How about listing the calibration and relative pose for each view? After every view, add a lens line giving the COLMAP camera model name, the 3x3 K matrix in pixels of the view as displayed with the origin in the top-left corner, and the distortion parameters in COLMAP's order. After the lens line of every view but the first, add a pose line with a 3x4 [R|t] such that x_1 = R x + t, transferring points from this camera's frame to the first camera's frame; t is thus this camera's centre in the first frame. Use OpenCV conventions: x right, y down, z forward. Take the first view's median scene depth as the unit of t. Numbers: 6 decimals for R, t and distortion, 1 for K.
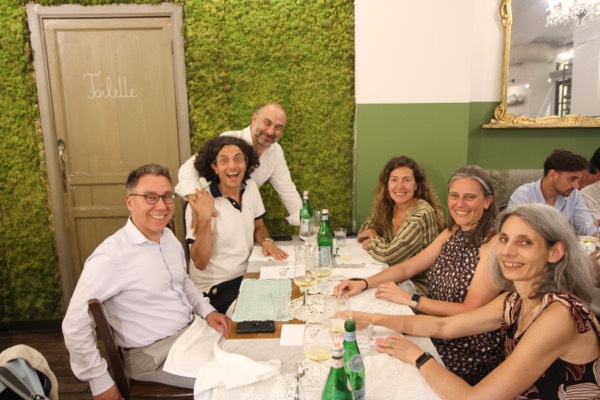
lens RADIAL K [[477.8, 0, 300.0], [0, 477.8, 200.0], [0, 0, 1]] dist [-0.103294, 0.114979]
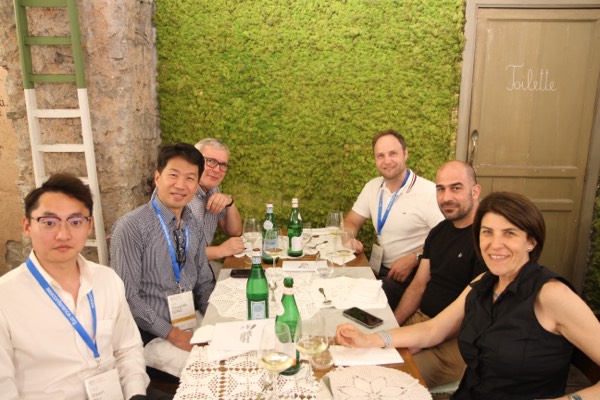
lens RADIAL K [[477.8, 0, 300.0], [0, 477.8, 200.0], [0, 0, 1]] dist [-0.103294, 0.114979]
pose [[0.996175, 0.039632, -0.077880, -0.858982], [-0.038555, 0.999140, 0.015282, 0.019000], [0.078419, -0.012221, 0.996846, -0.027646]]
